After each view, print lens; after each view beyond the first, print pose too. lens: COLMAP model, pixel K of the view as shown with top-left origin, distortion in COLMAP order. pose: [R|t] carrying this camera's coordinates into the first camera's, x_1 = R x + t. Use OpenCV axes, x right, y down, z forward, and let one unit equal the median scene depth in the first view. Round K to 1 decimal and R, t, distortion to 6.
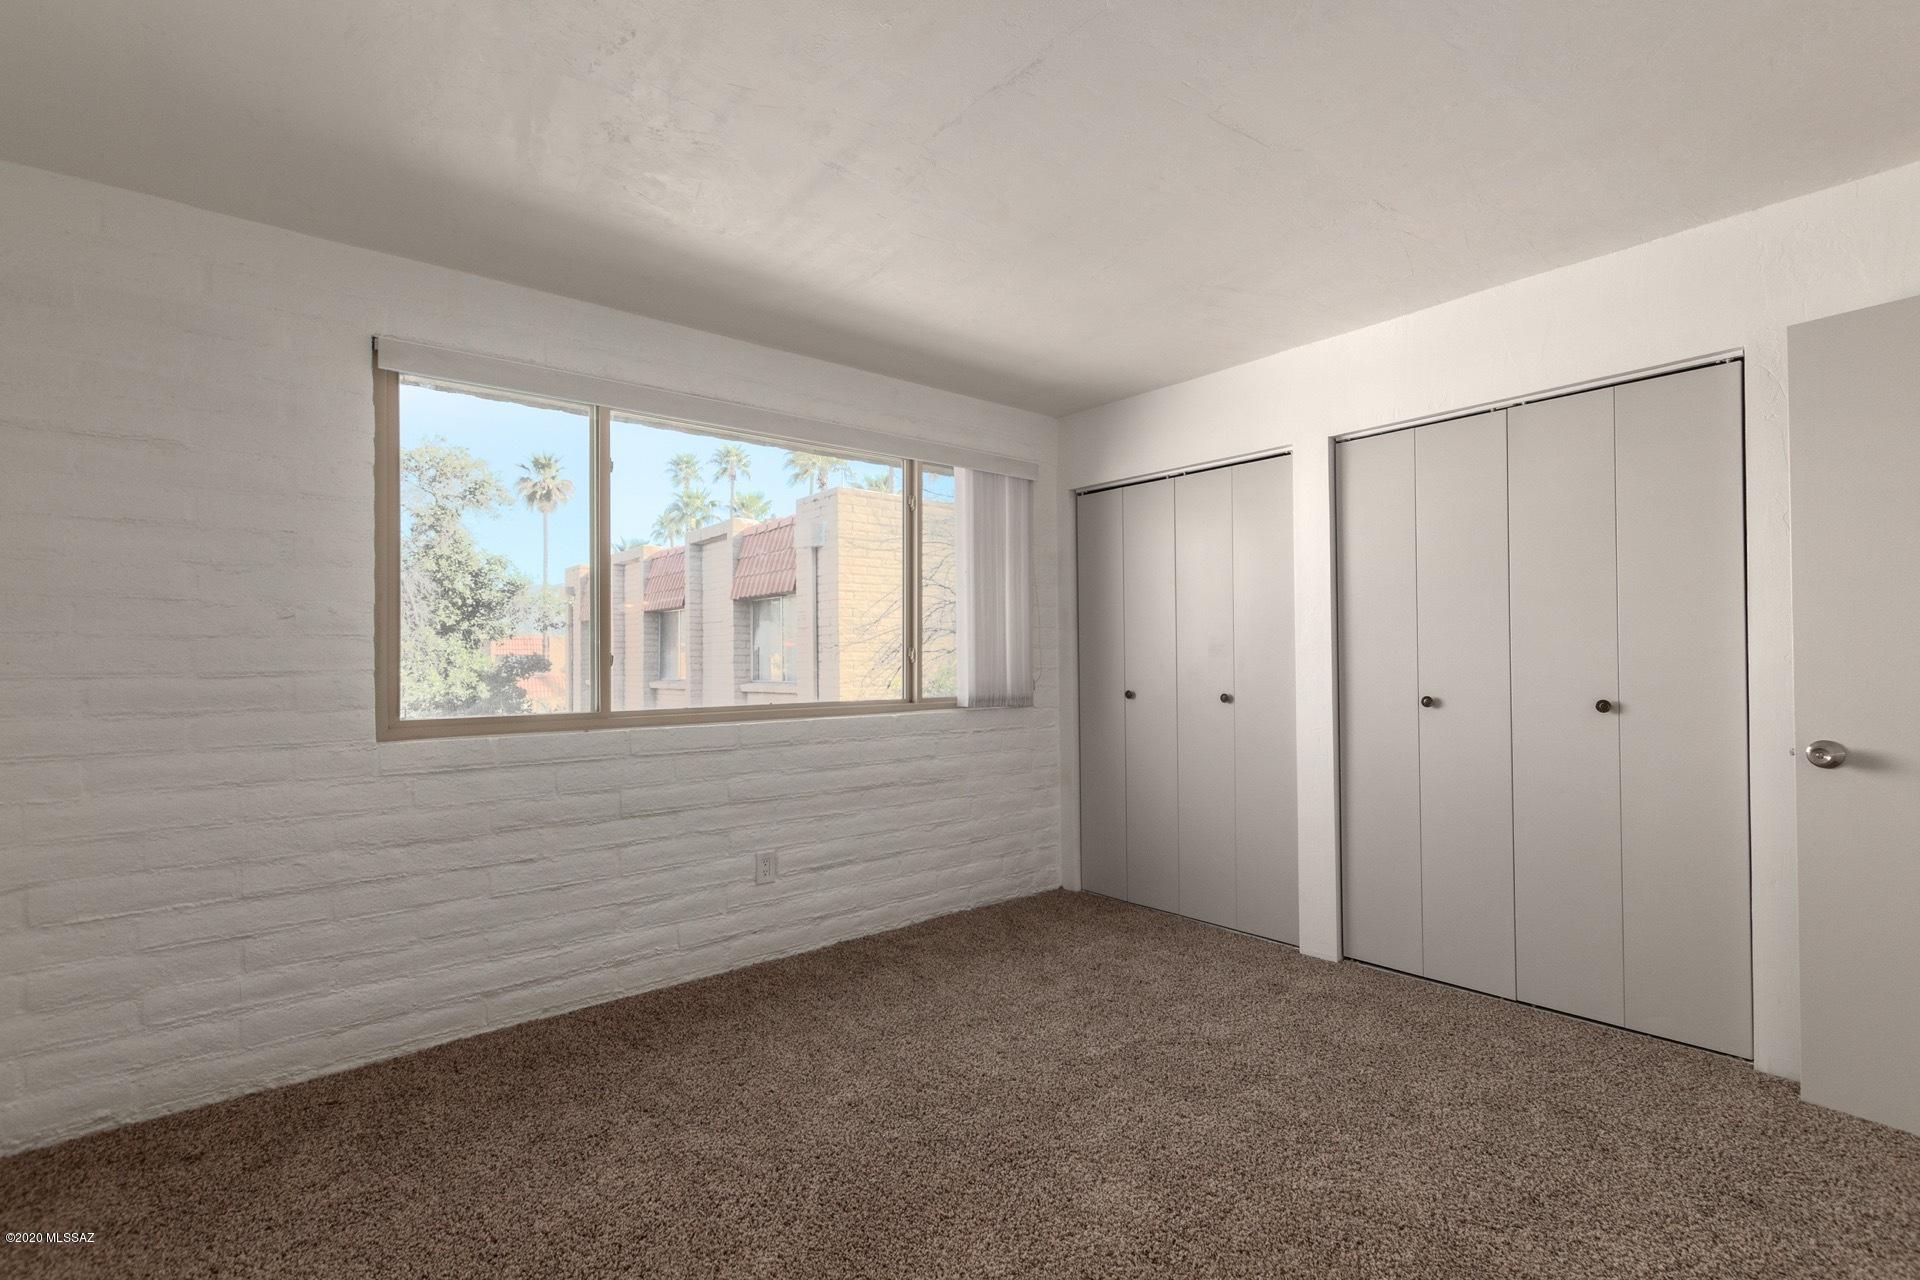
lens RADIAL K [[884.4, 0, 961.4], [0, 884.4, 649.6], [0, 0, 1]] dist [0.008524, -0.003283]
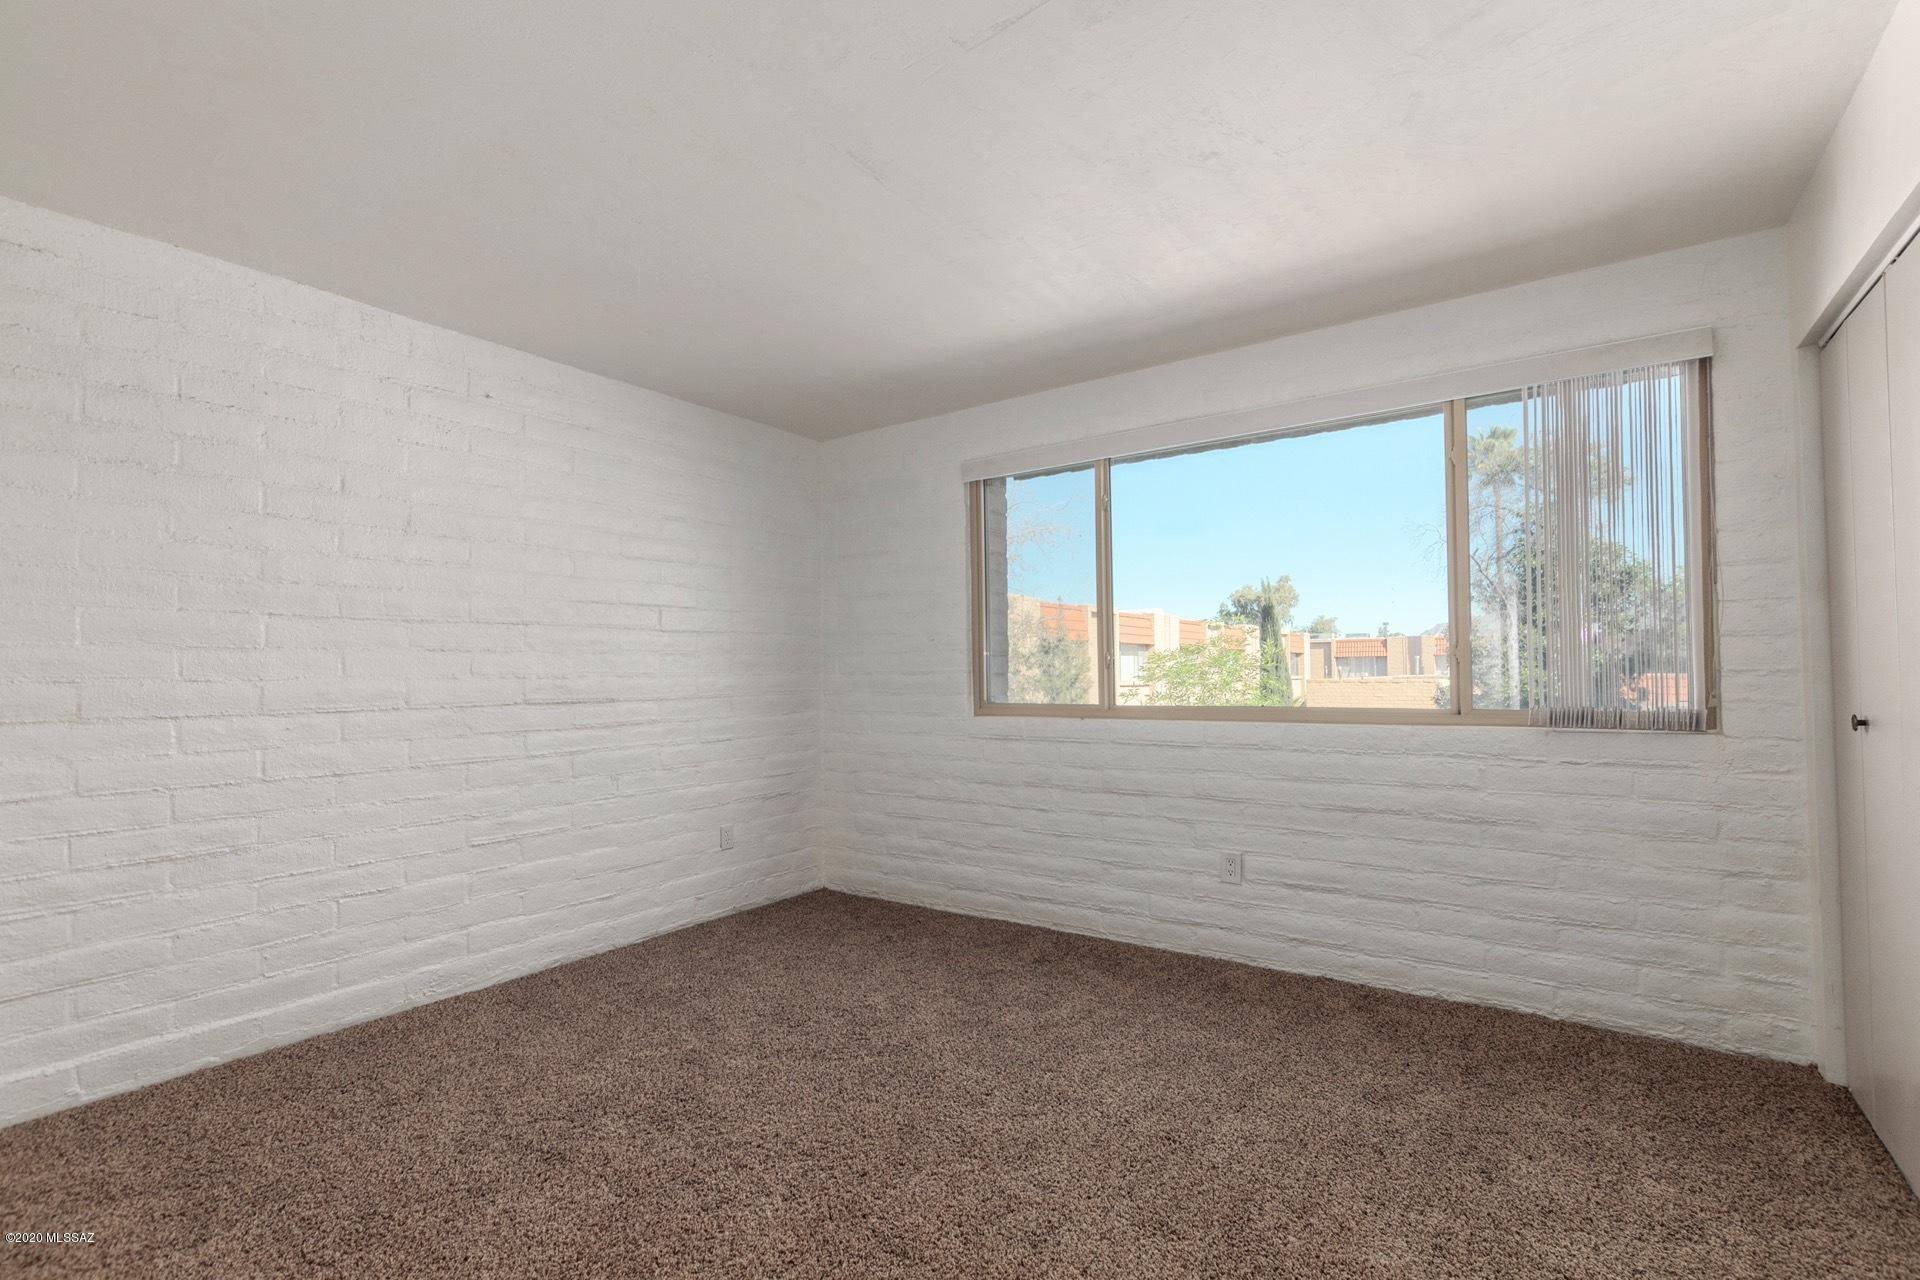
lens RADIAL K [[884.4, 0, 955.8], [0, 884.4, 647.1], [0, 0, 1]] dist [0.008524, -0.003283]
pose [[0.241364, -0.021997, -0.970185, 0.665348], [0.023971, 0.999573, -0.016700, 0.004520], [0.970139, -0.019226, 0.241788, 0.443555]]
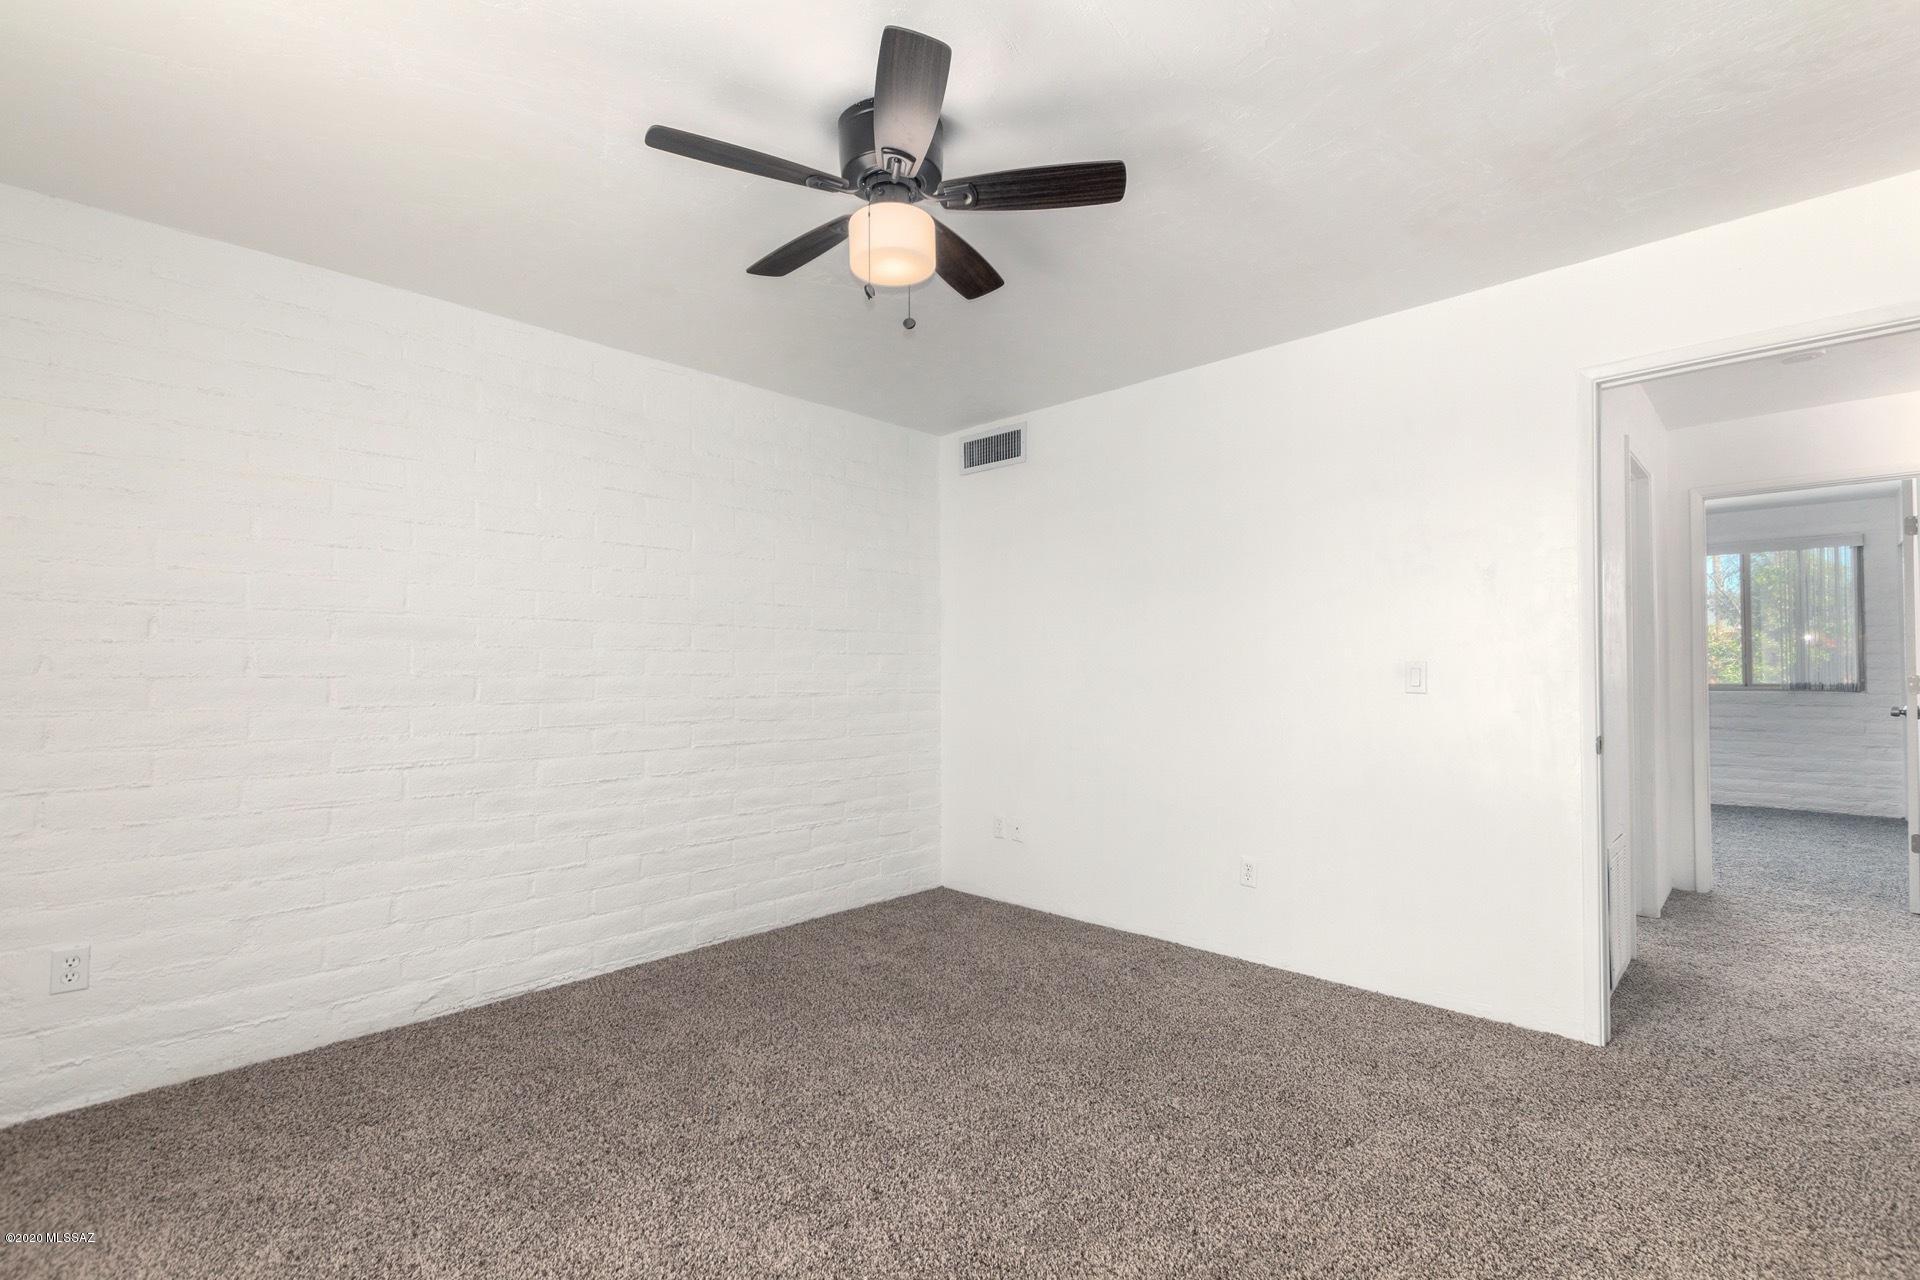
lens RADIAL K [[884.4, 0, 971.7], [0, 884.4, 649.0], [0, 0, 1]] dist [0.008524, -0.003283]
pose [[0.097628, -0.015714, -0.995099, 1.794695], [0.019937, 0.999706, -0.013830, -0.024642], [0.995023, -0.018489, 0.097912, -0.834298]]
